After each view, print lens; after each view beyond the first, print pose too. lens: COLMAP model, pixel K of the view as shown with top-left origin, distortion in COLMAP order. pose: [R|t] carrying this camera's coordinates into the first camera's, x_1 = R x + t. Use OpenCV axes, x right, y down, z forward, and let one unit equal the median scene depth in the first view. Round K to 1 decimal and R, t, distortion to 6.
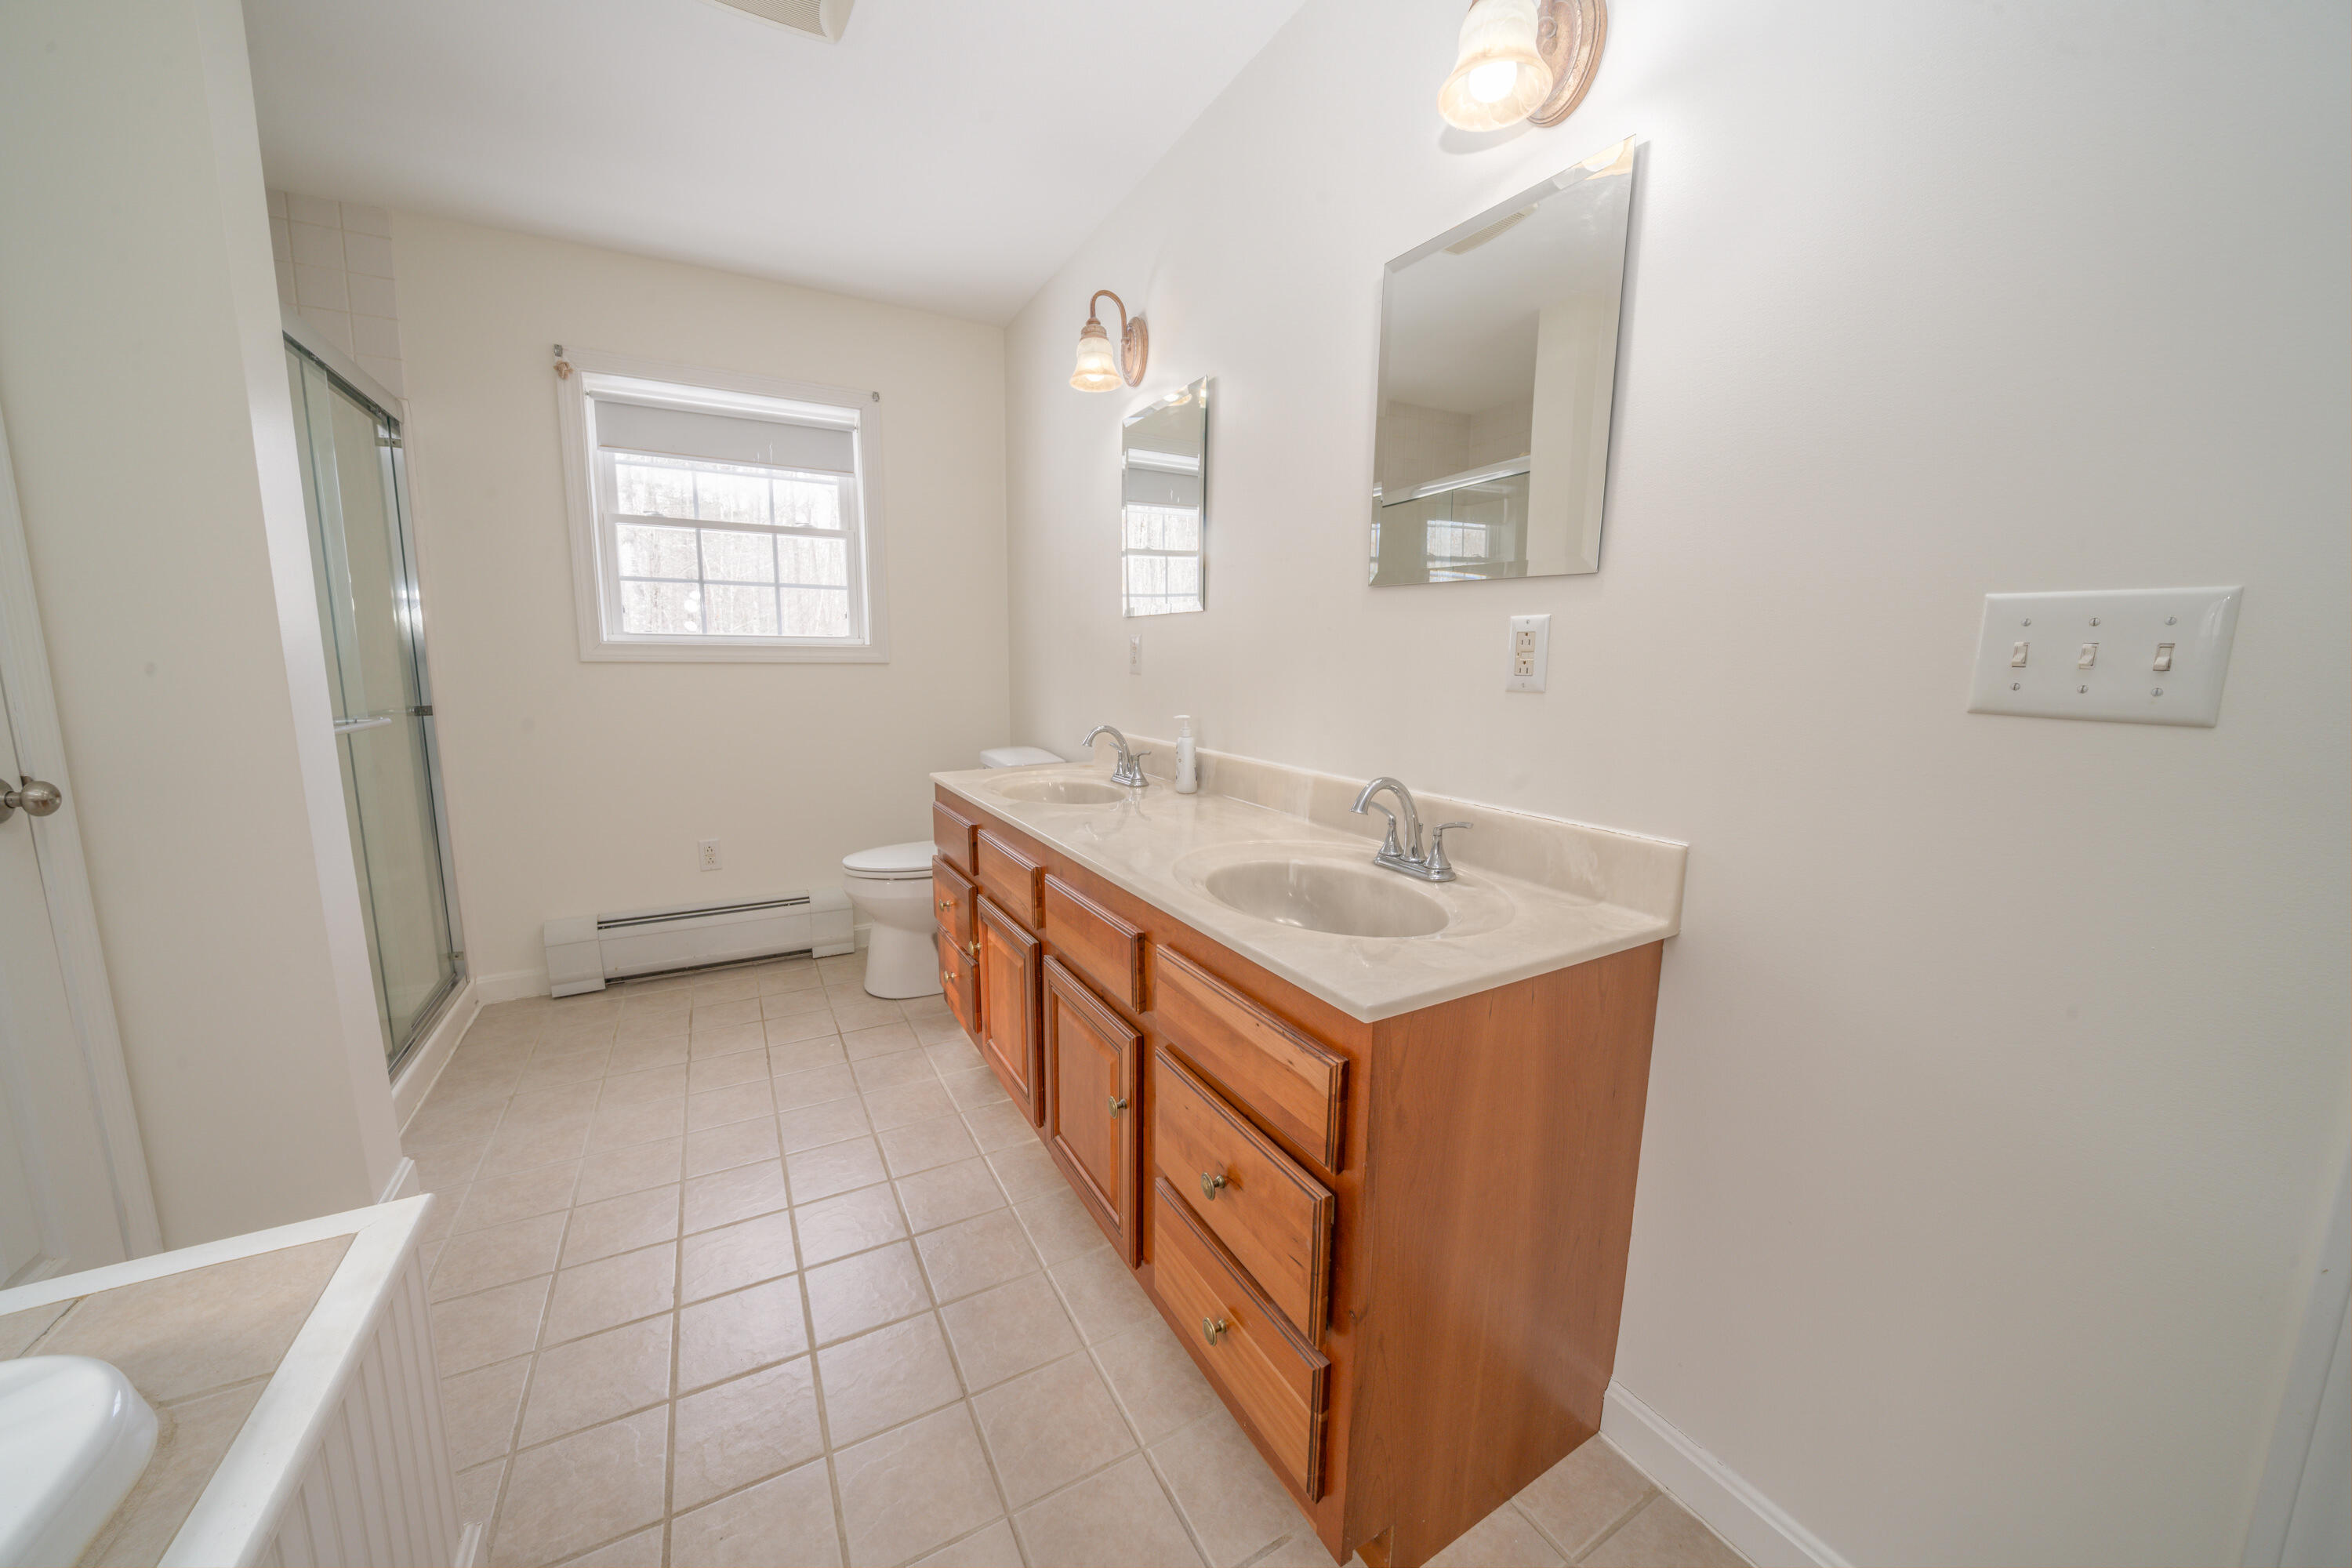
lens RADIAL K [[812.5, 0, 1164.0], [0, 812.5, 780.8], [0, 0, 1]] dist [-0.018724, 0.001541]
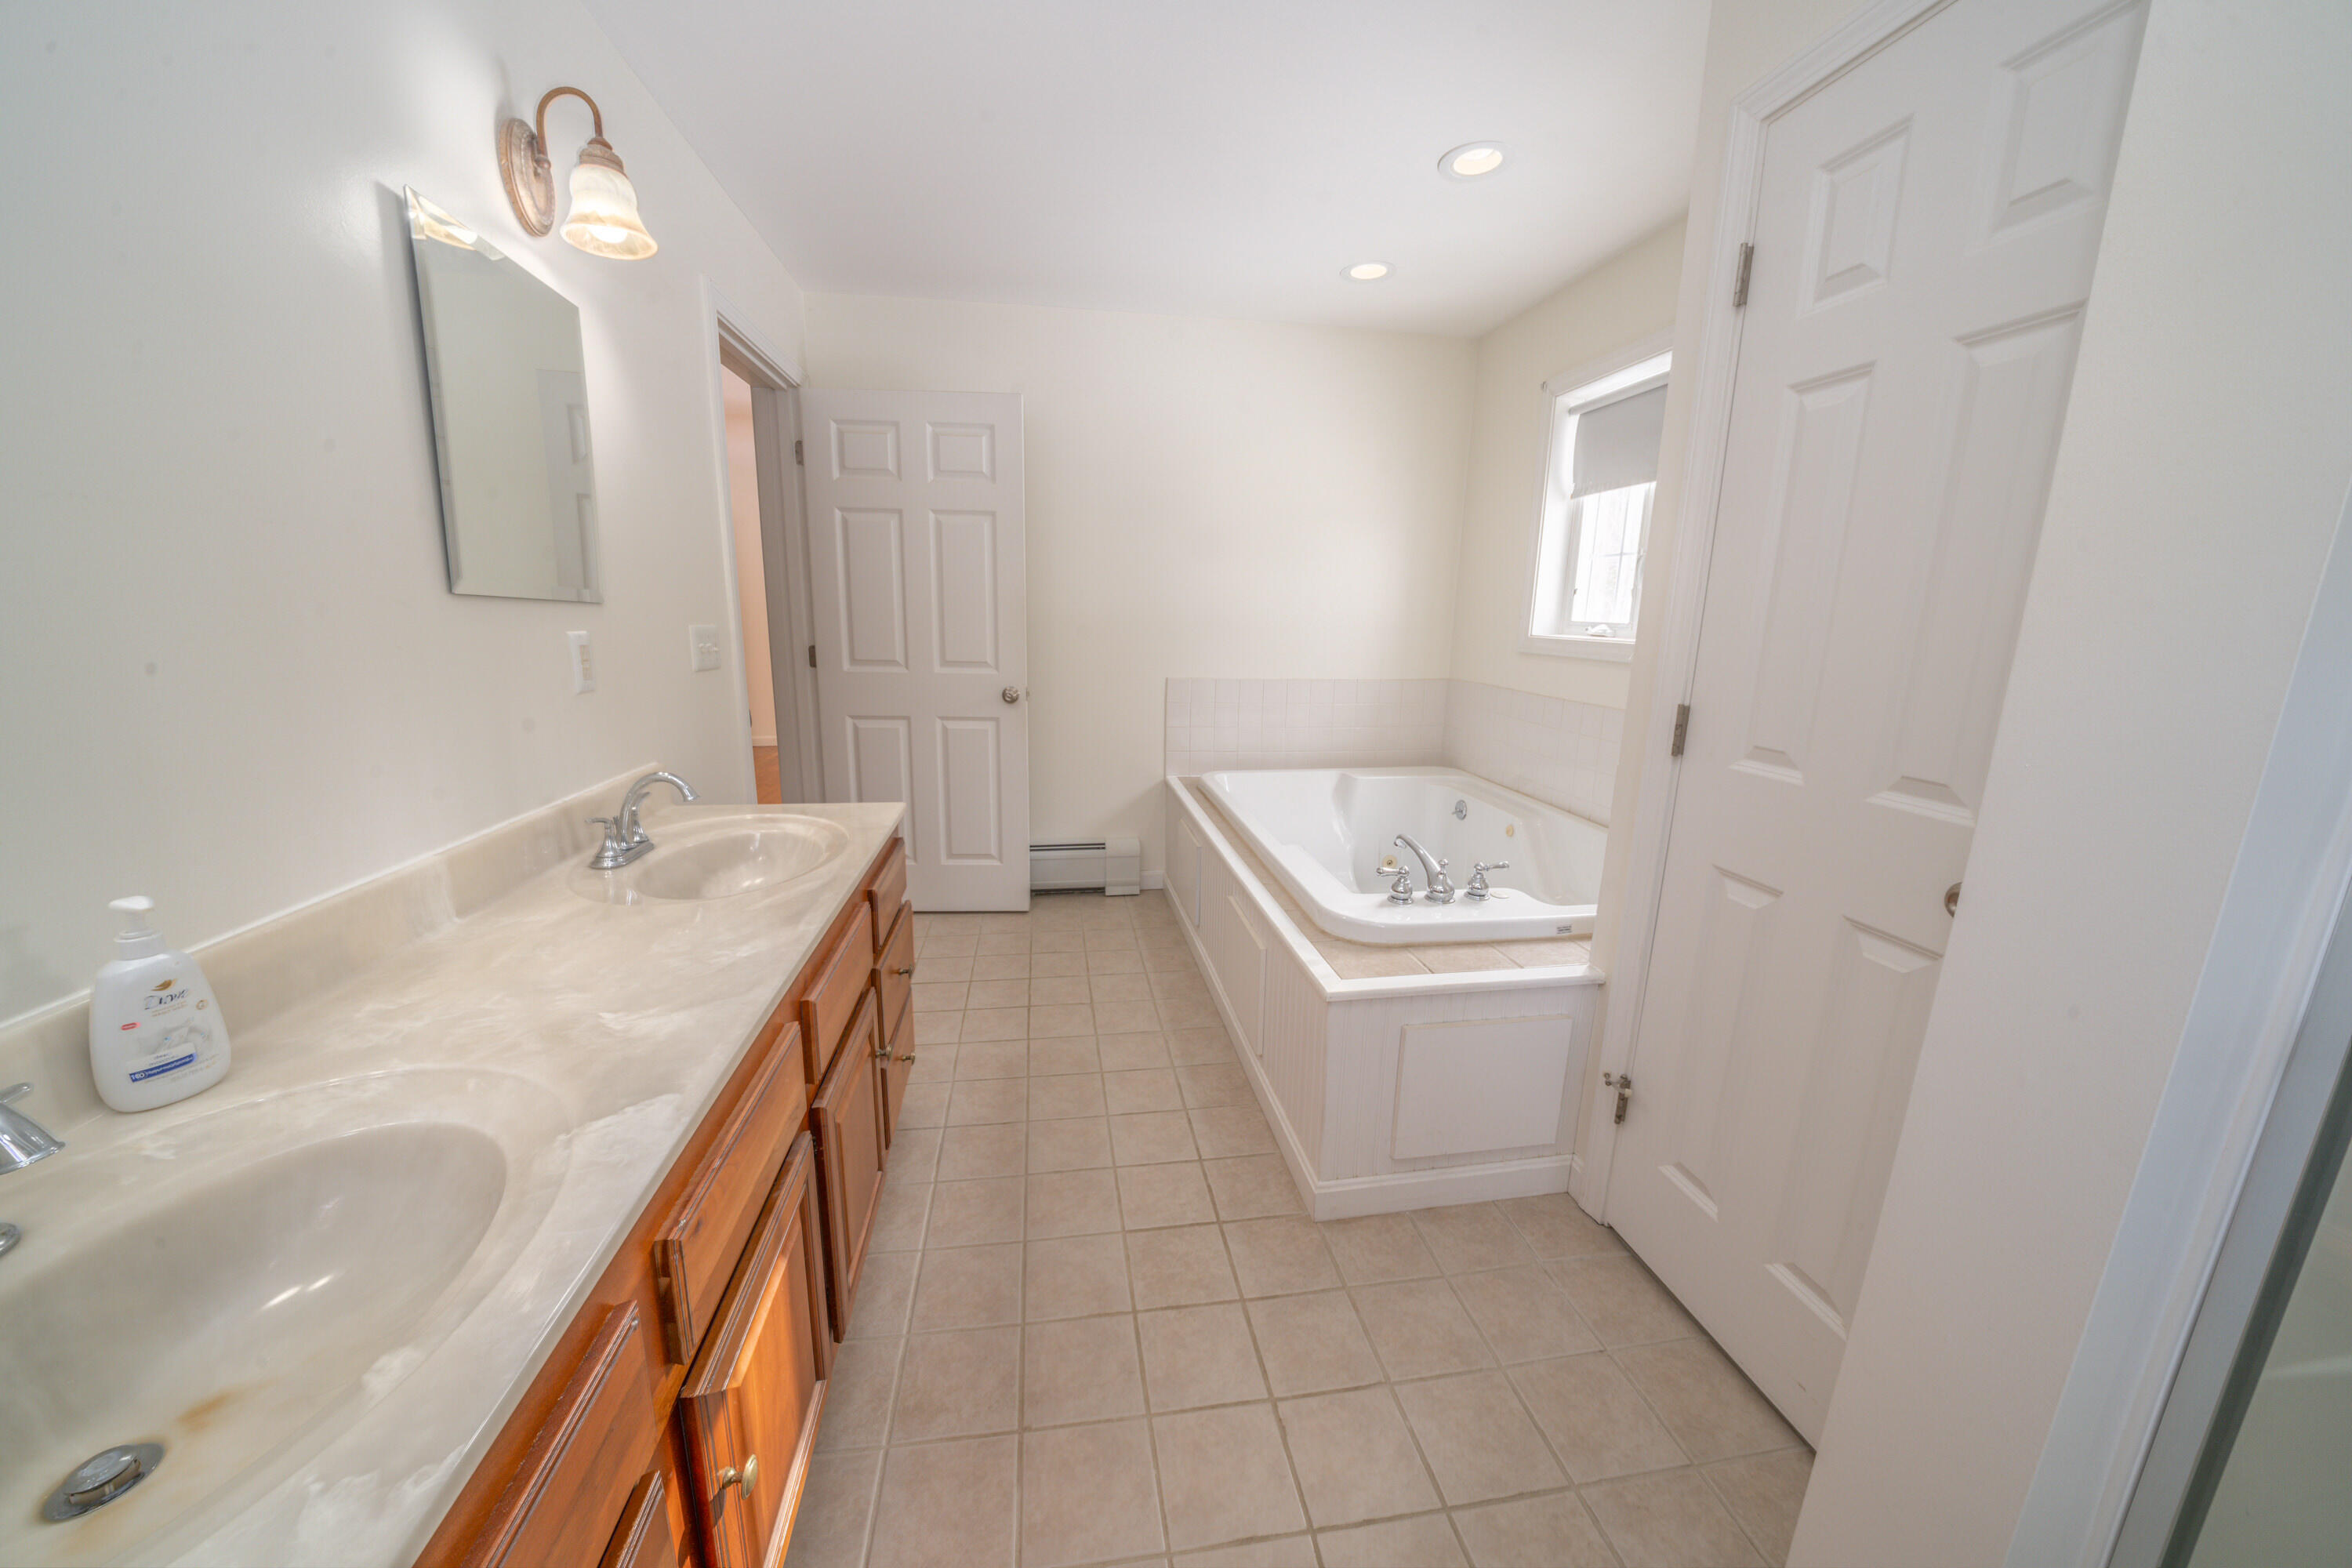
lens RADIAL K [[812.5, 0, 1169.9], [0, 812.5, 779.9], [0, 0, 1]] dist [-0.018724, 0.001541]
pose [[-0.939824, -0.087927, 0.330150, -0.633550], [0.032822, 0.938613, 0.343408, -0.288380], [-0.340078, 0.333579, -0.879245, 1.384677]]
